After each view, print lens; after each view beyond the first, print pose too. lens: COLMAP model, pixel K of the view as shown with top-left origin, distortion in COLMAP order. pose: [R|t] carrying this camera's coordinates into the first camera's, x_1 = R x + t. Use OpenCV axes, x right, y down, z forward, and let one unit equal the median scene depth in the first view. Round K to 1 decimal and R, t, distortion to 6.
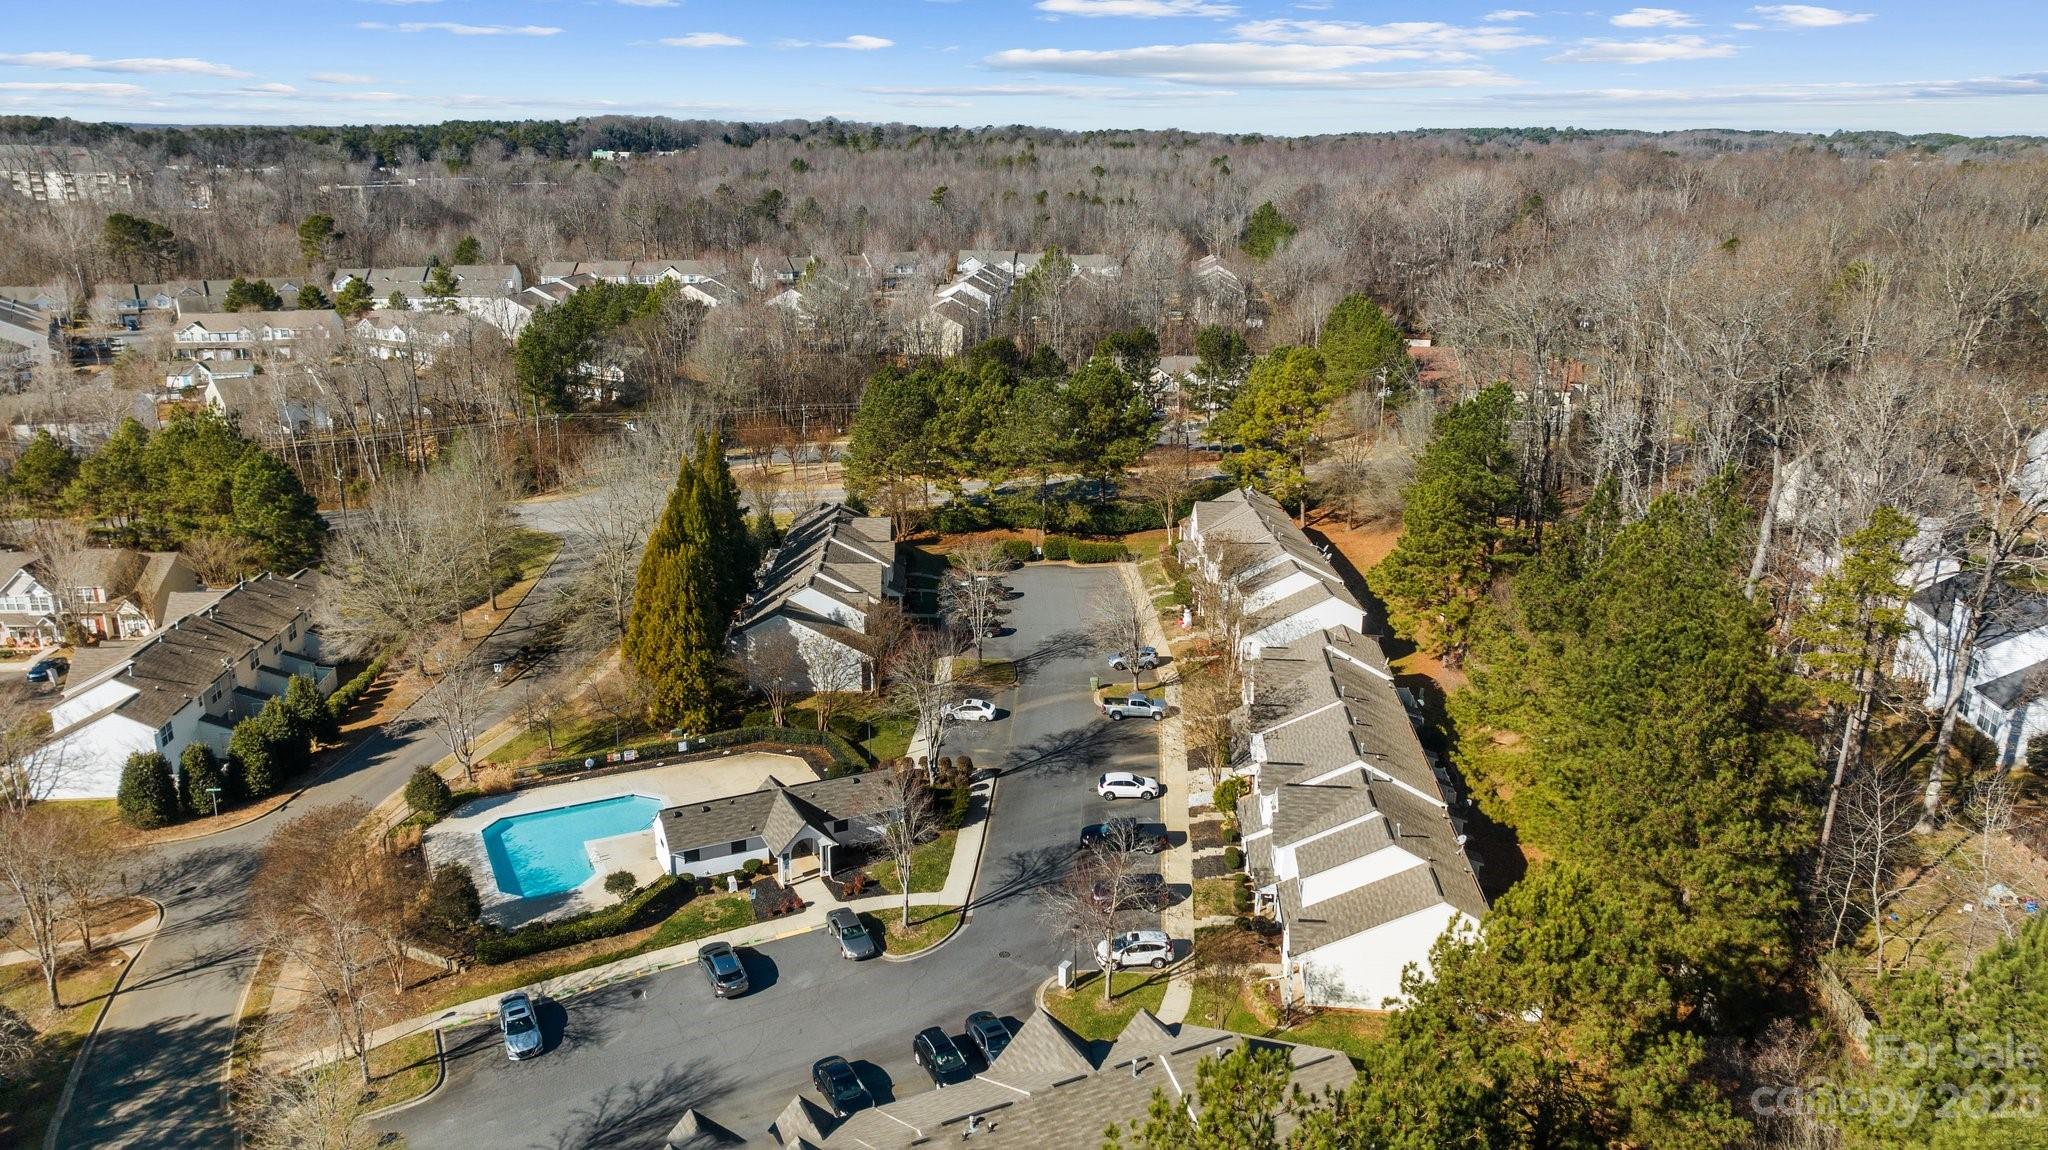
lens RADIAL K [[1439.2, 0, 1024.0], [0, 1439.2, 575.0], [0, 0, 1]] dist [-0.023439, -0.002271]
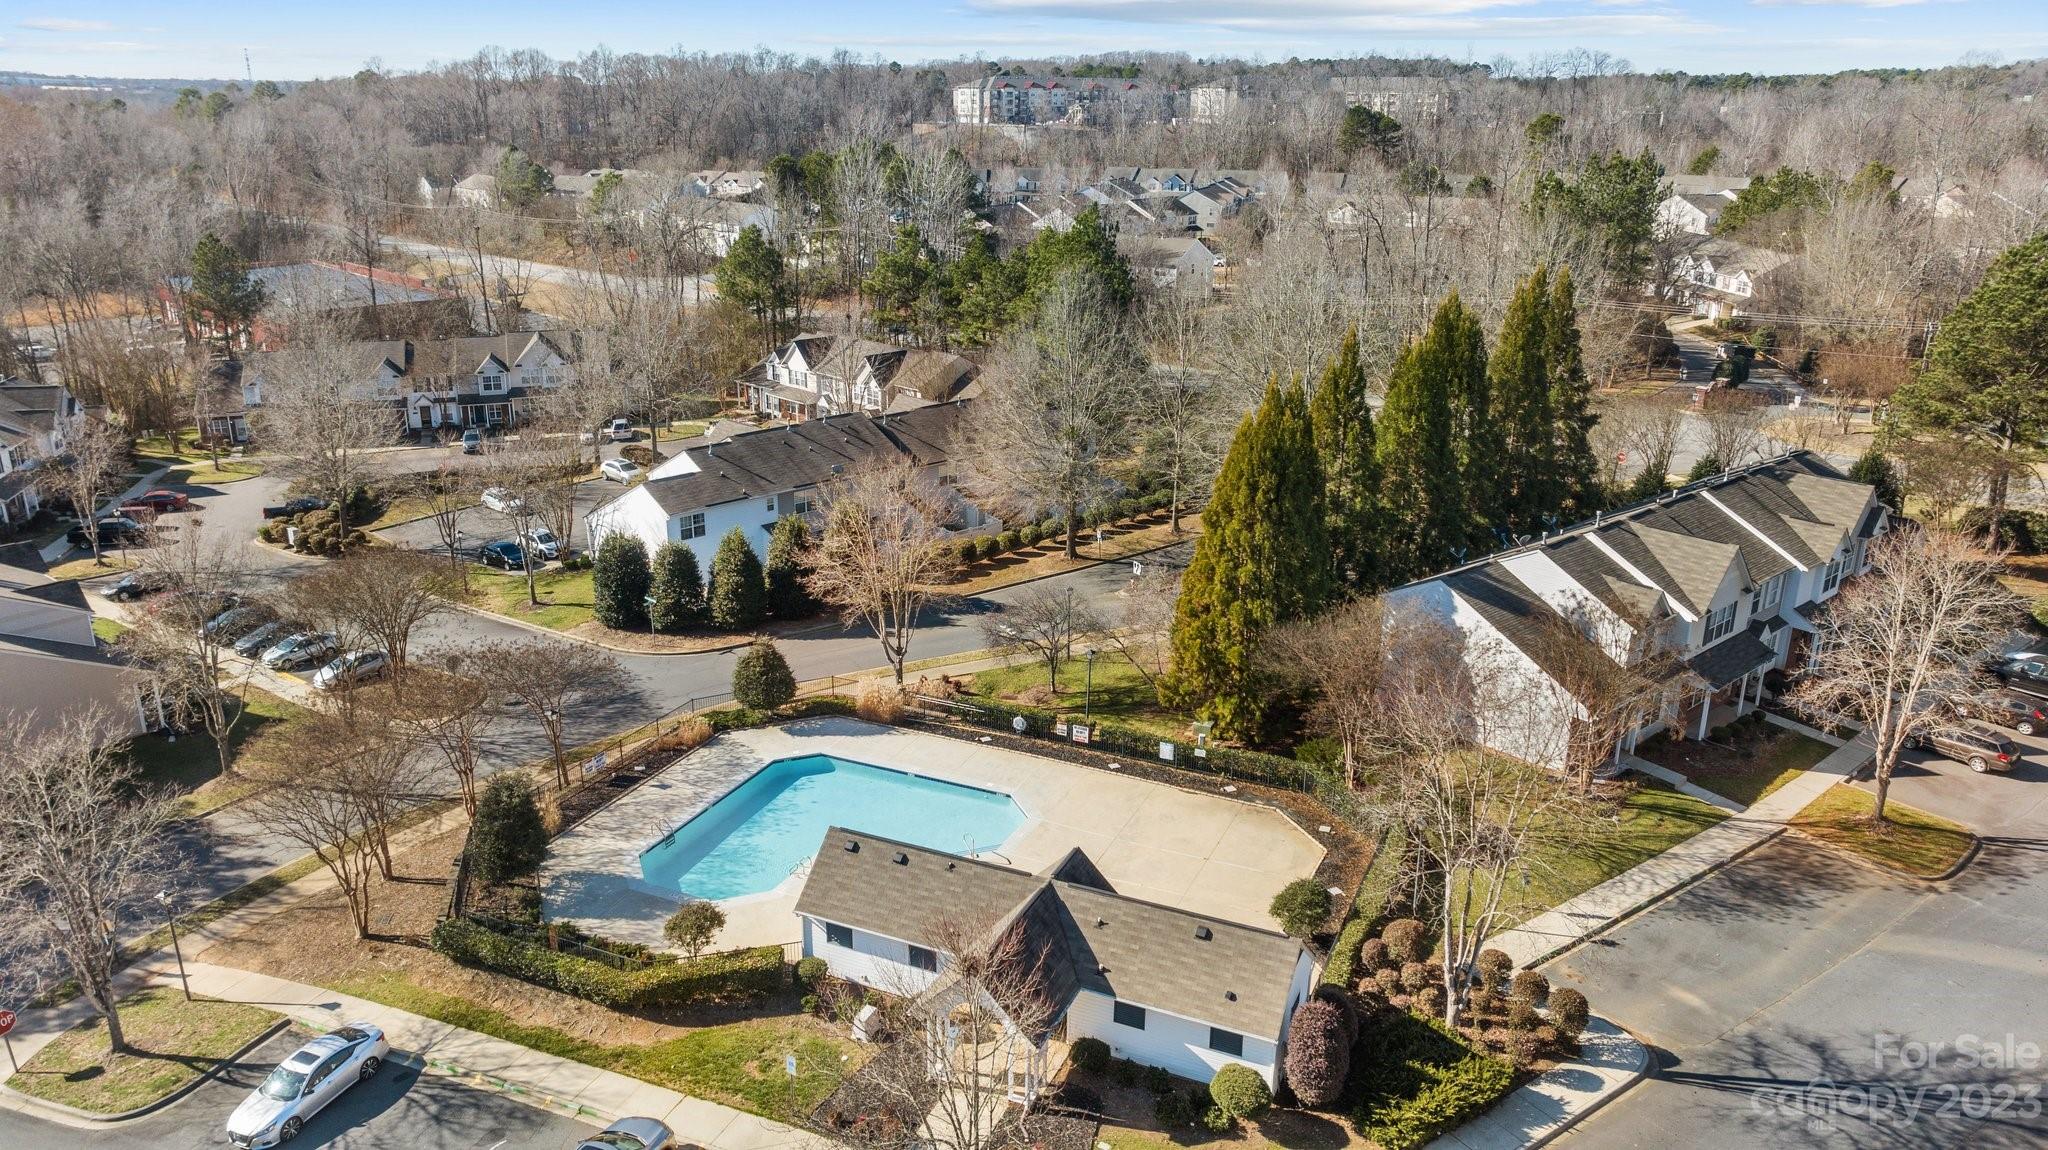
lens RADIAL K [[1439.2, 0, 1024.0], [0, 1439.2, 575.0], [0, 0, 1]] dist [-0.023439, -0.002271]
pose [[0.632184, 0.238877, -0.737076, 0.131503], [-0.226323, 0.966732, 0.119191, -0.002416], [0.741027, 0.091467, 0.665216, 0.594195]]
